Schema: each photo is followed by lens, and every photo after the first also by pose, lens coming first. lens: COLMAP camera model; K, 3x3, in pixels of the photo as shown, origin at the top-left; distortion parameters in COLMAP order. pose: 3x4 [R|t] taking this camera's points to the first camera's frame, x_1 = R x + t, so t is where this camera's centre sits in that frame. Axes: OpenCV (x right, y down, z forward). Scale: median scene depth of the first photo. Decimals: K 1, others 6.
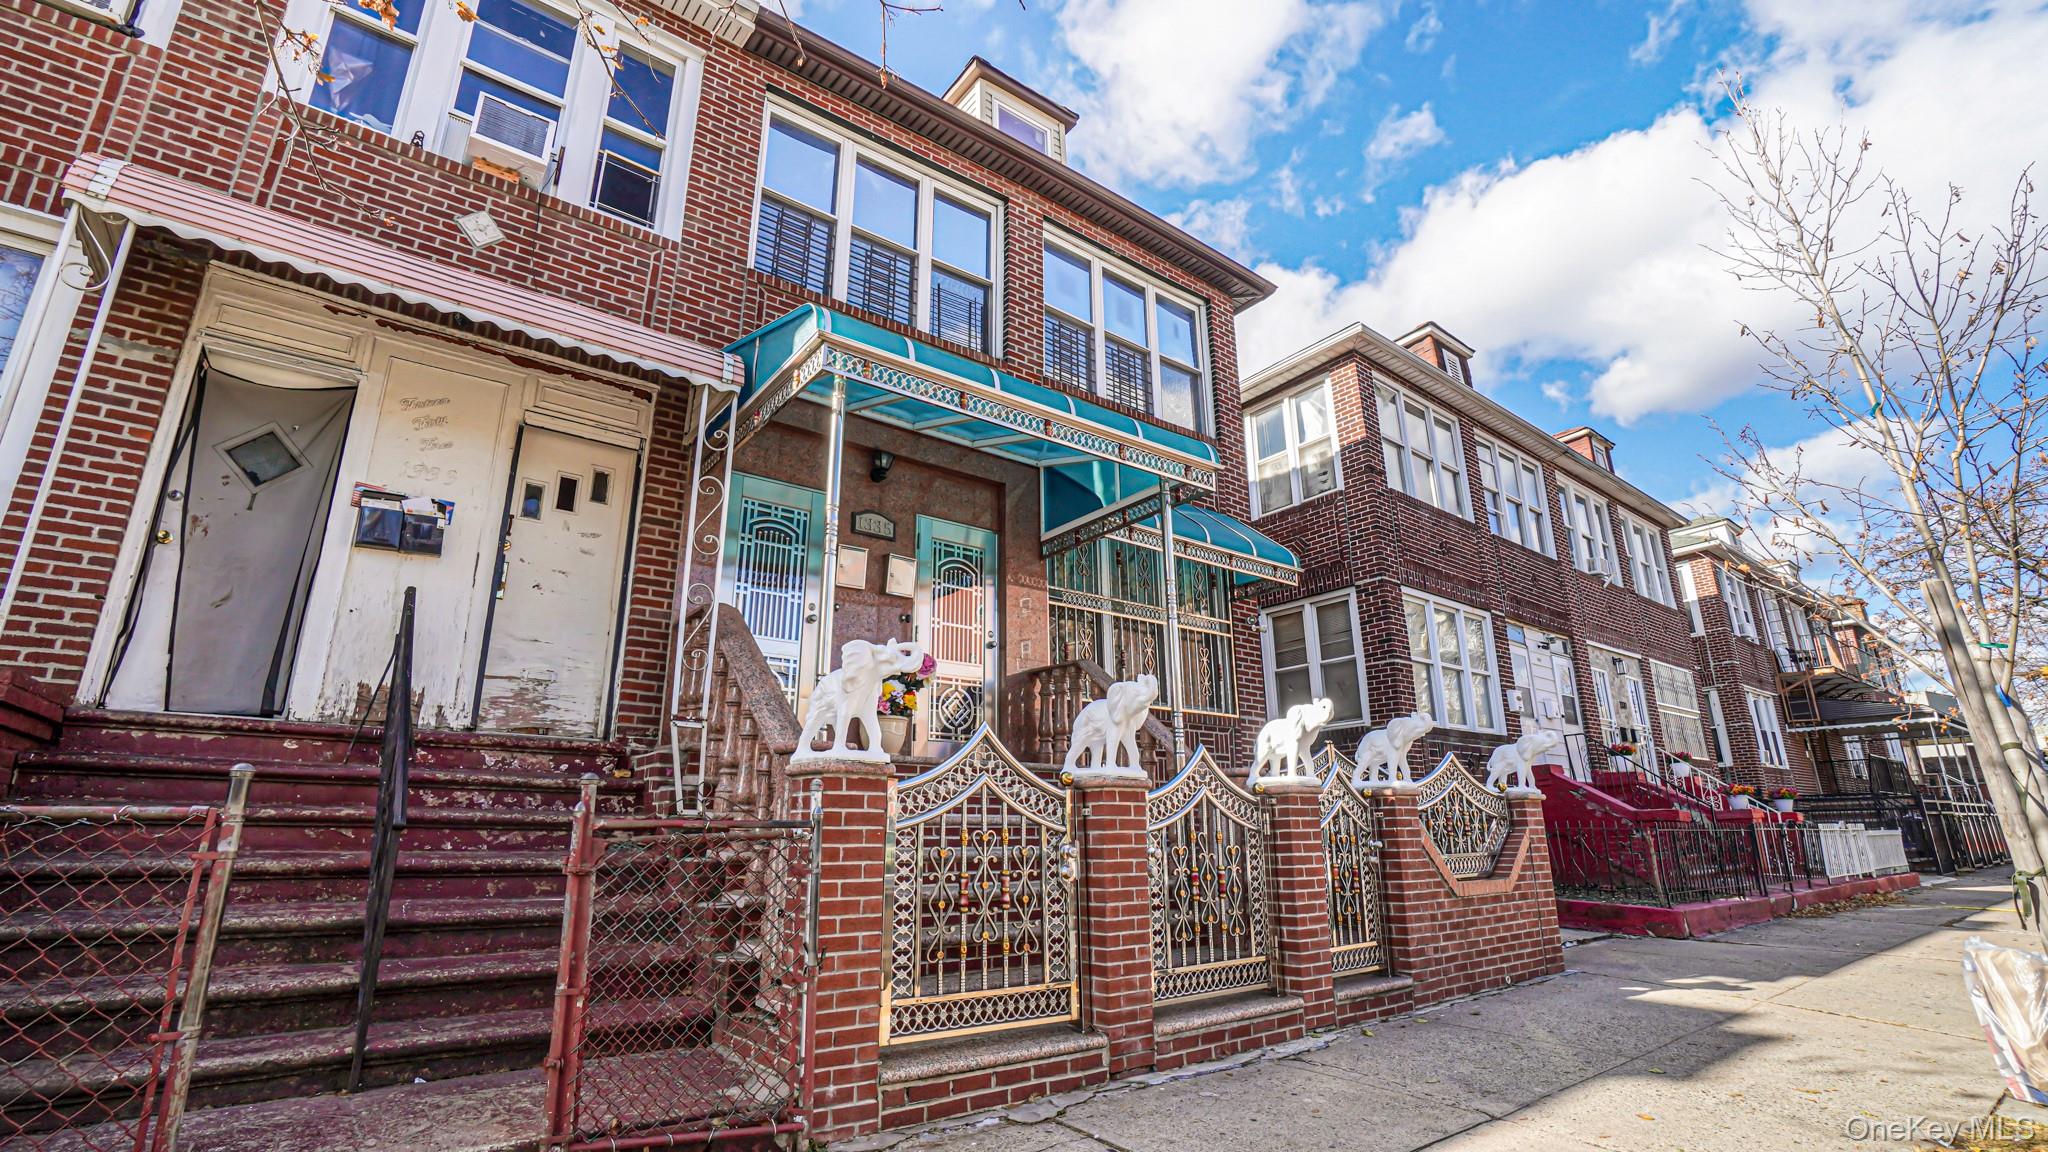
lens RADIAL K [[928.7, 0, 1024.8], [0, 928.7, 568.9], [0, 0, 1]] dist [-0.044024, -0.000379]
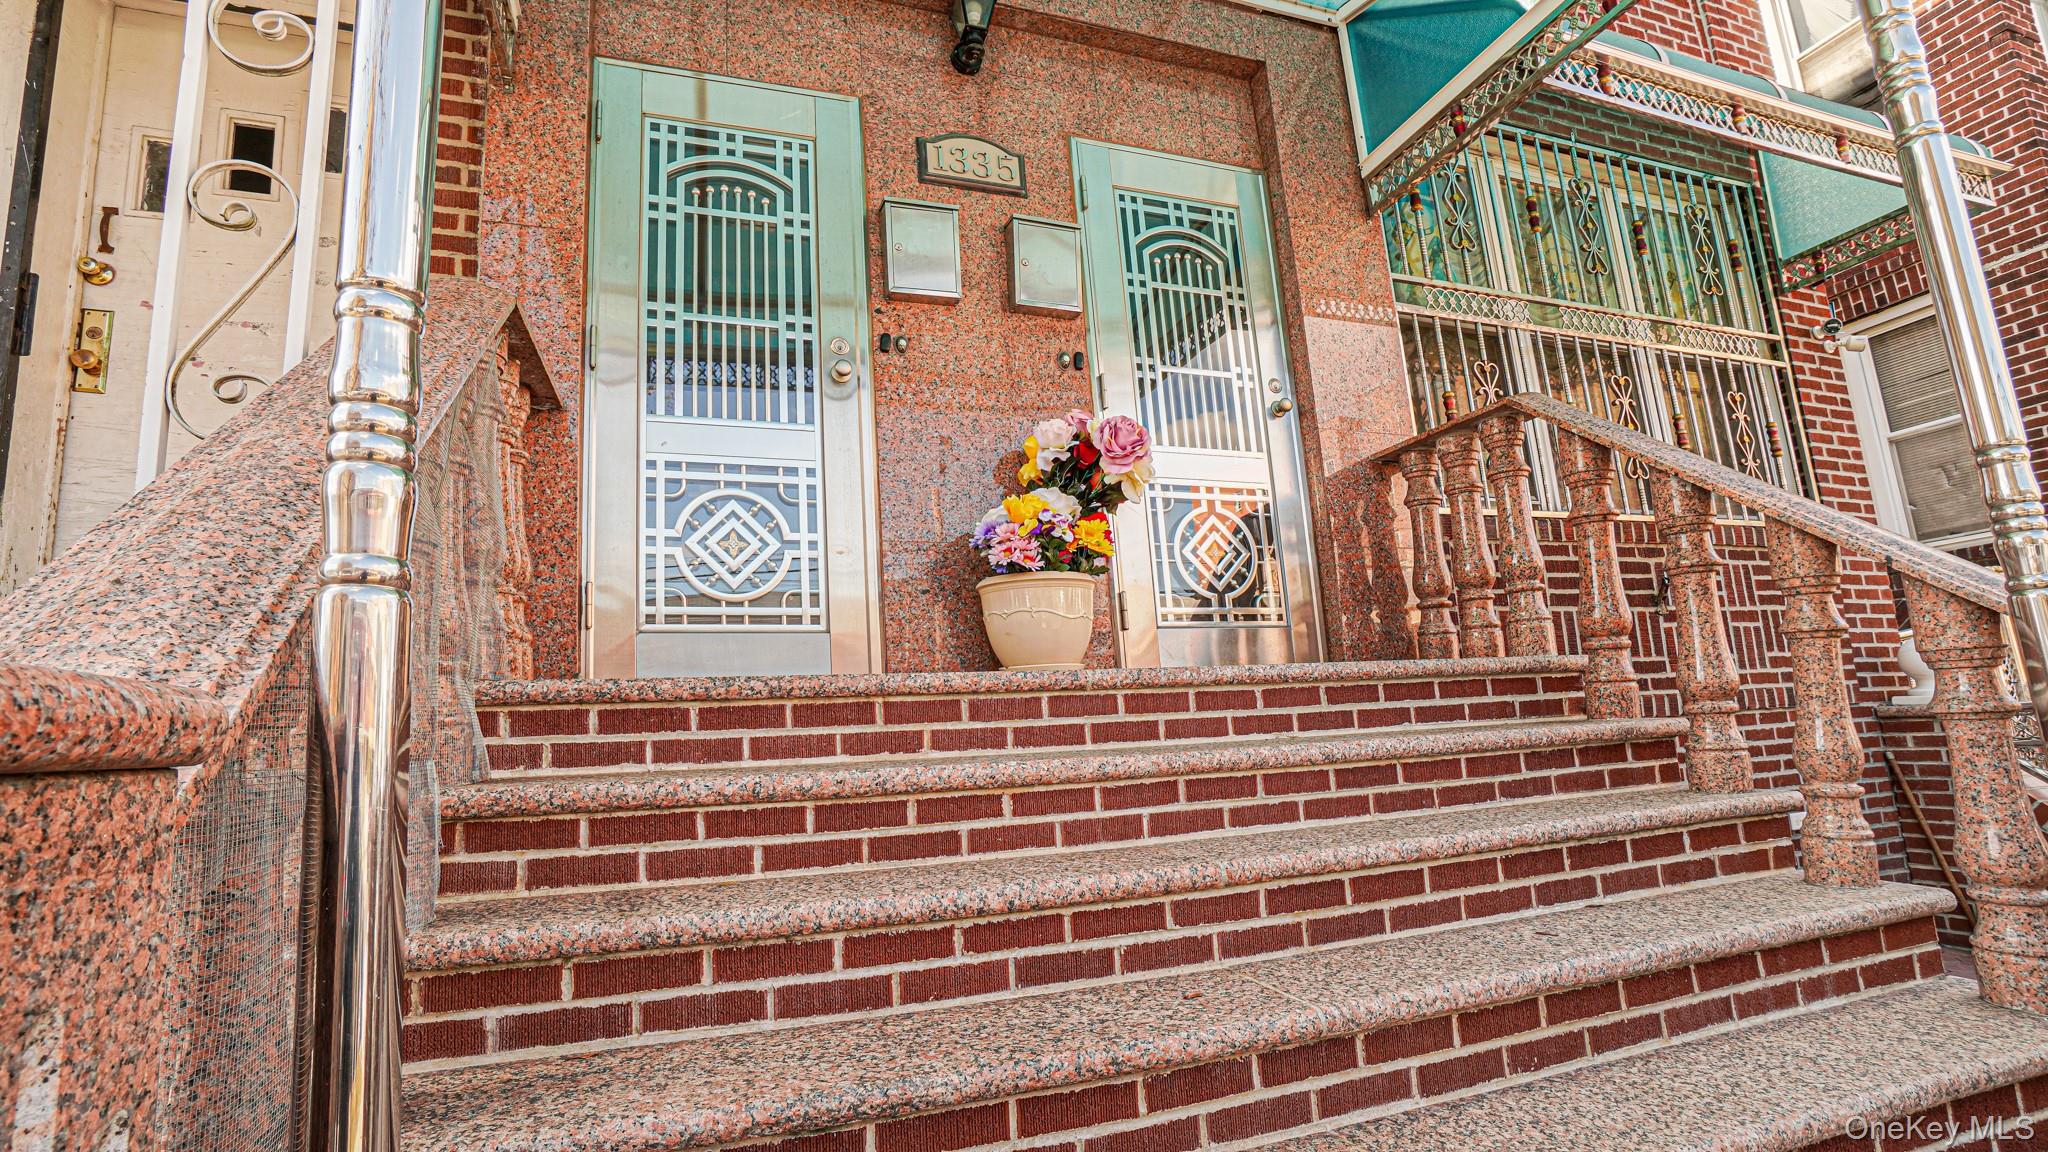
lens RADIAL K [[928.7, 0, 1024.4], [0, 928.7, 569.9], [0, 0, 1]] dist [-0.044024, -0.000379]
pose [[0.943980, -0.118515, -0.307986, -0.025149], [0.144113, 0.987638, 0.061660, 0.118150], [0.296871, -0.102591, 0.949391, 0.550248]]
